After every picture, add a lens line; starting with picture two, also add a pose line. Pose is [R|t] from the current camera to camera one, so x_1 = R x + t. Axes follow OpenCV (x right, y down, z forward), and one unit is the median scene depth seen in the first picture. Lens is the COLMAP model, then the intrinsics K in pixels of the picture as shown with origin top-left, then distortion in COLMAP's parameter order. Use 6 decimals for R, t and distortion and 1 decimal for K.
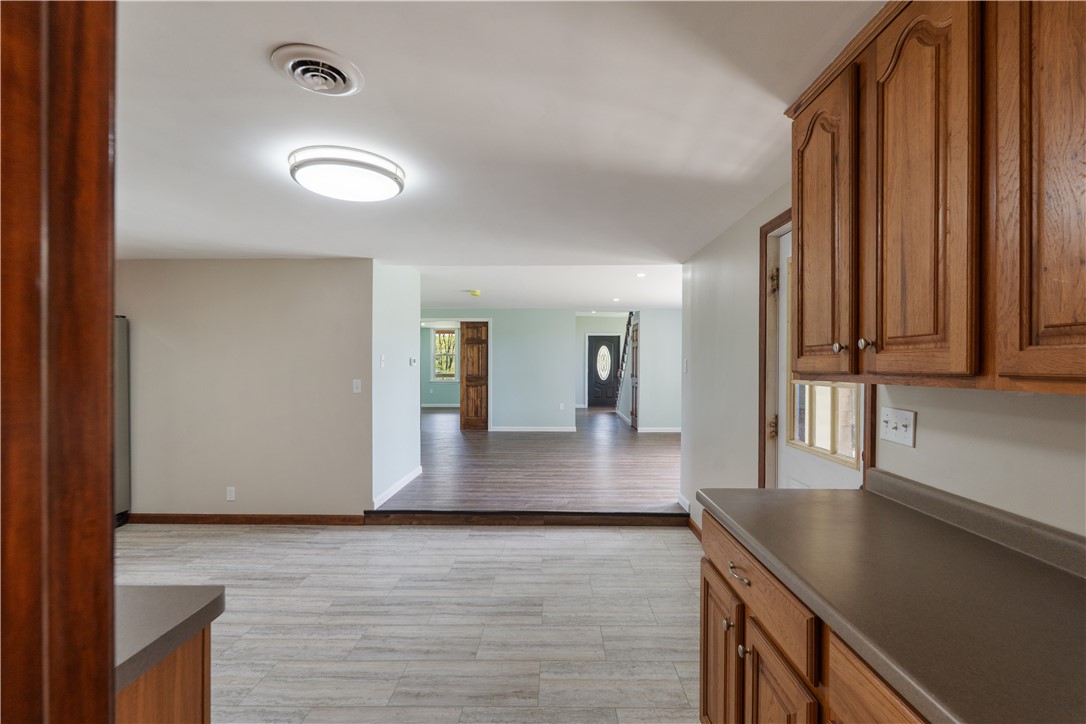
lens RADIAL K [[480.8, 0, 544.5], [0, 480.8, 363.5], [0, 0, 1]] dist [-0.000307, -0.000577]
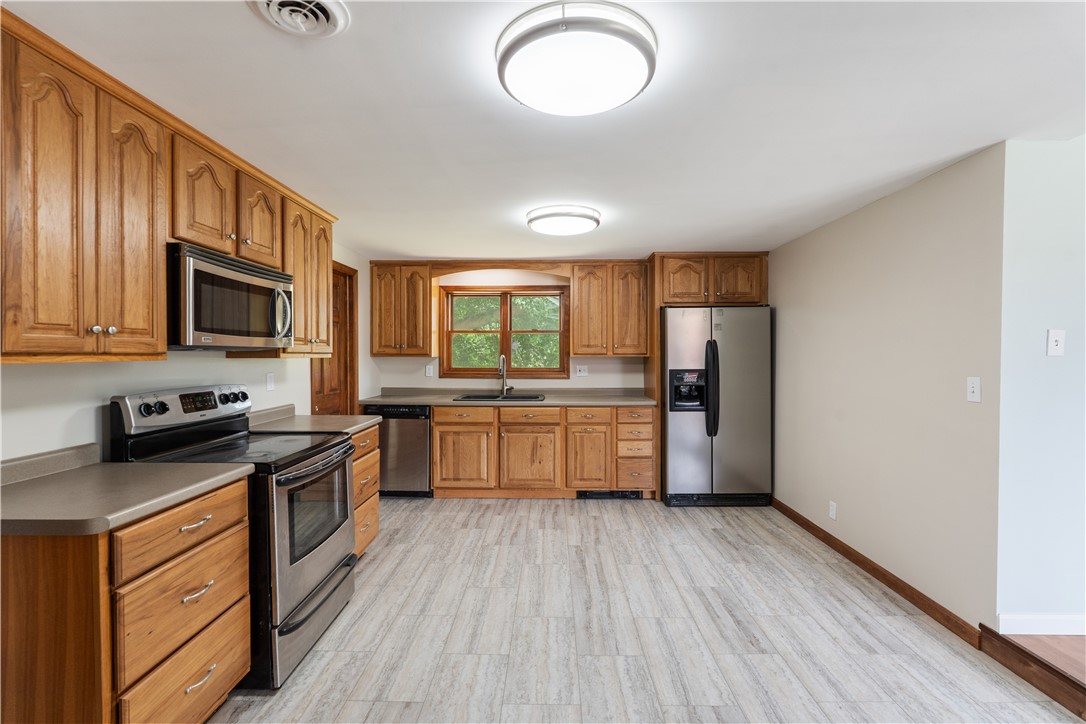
lens RADIAL K [[480.8, 0, 542.3], [0, 480.8, 359.1], [0, 0, 1]] dist [-0.000307, -0.000577]
pose [[0.001627, 0.012977, -0.999914, 0.187333], [0.006223, 0.999896, 0.012987, 0.004839], [0.999979, -0.006244, 0.001546, 0.638219]]
